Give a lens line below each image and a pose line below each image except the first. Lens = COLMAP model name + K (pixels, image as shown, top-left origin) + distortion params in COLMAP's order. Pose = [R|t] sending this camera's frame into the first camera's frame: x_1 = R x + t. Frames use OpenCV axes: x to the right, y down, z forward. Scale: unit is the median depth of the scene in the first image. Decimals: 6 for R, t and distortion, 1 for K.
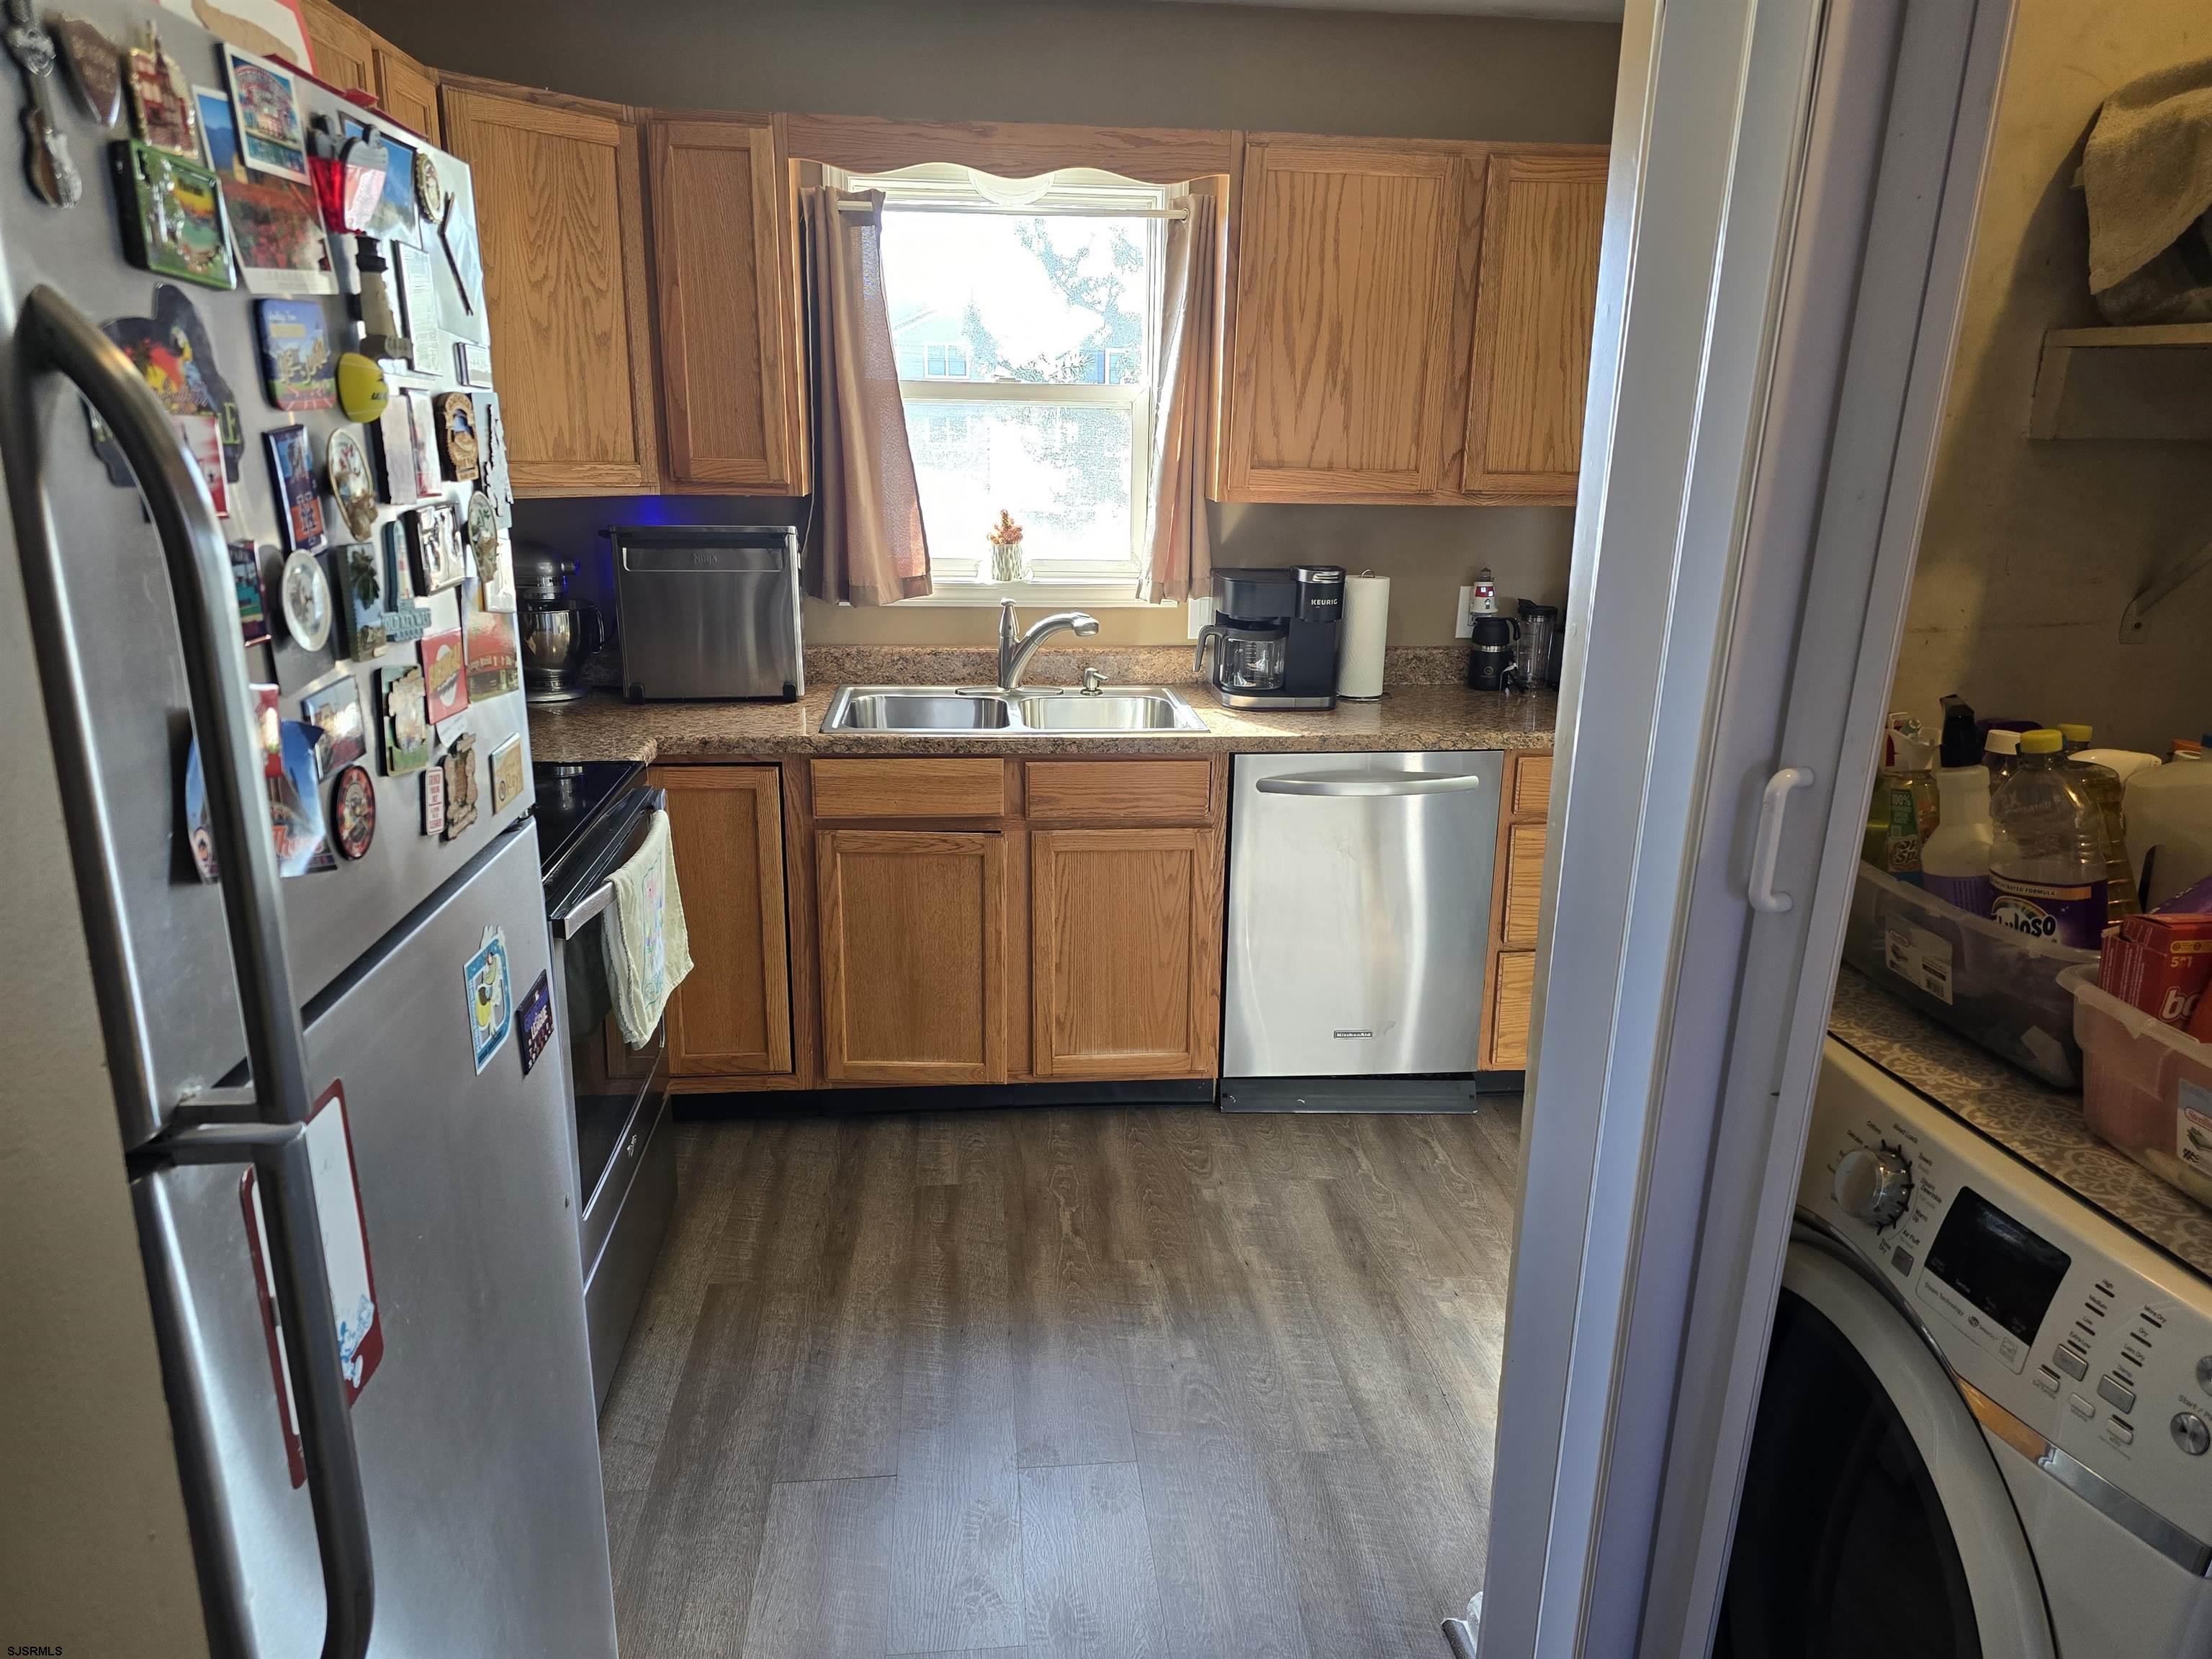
lens RADIAL K [[1458.9, 0, 1100.7], [0, 1458.9, 836.4], [0, 0, 1]] dist [0.086512, -0.102584]
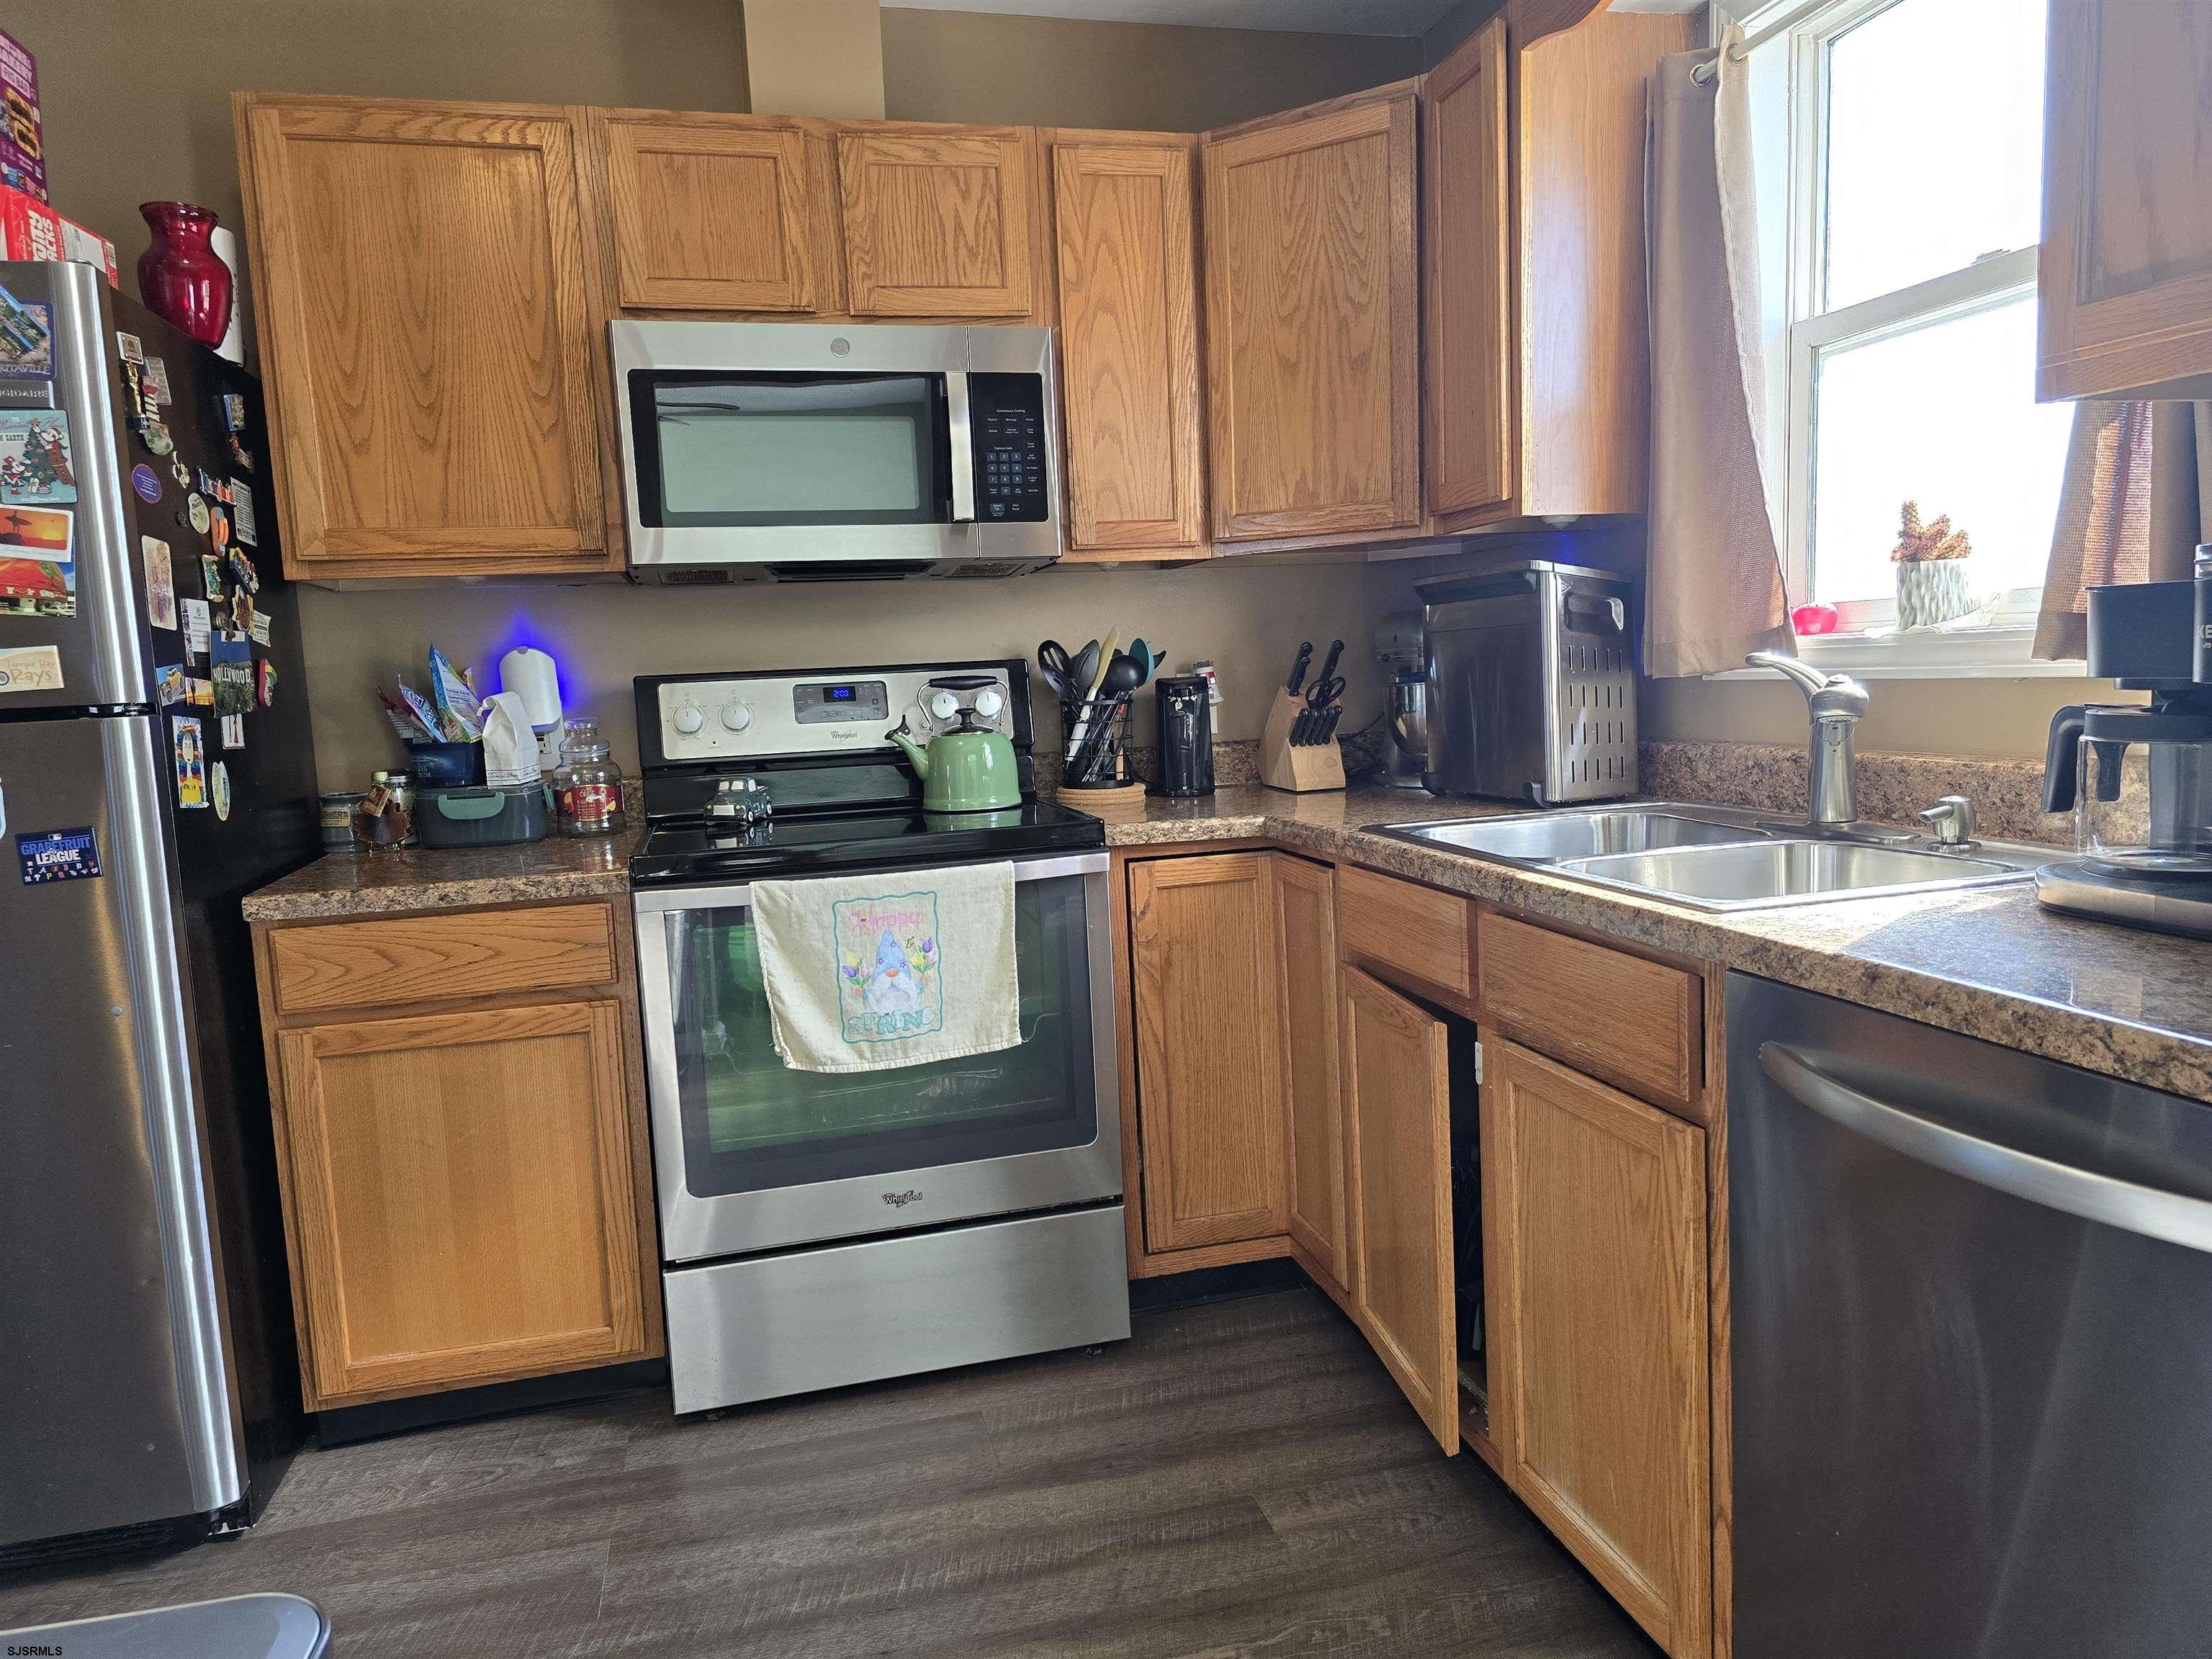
lens RADIAL K [[1458.9, 0, 1100.7], [0, 1458.9, 836.4], [0, 0, 1]] dist [0.086512, -0.102584]
pose [[0.146073, 0.091039, -0.985076, 0.516792], [-0.217802, 0.974283, 0.057744, -0.083456], [0.965000, 0.206116, 0.162145, 0.778685]]
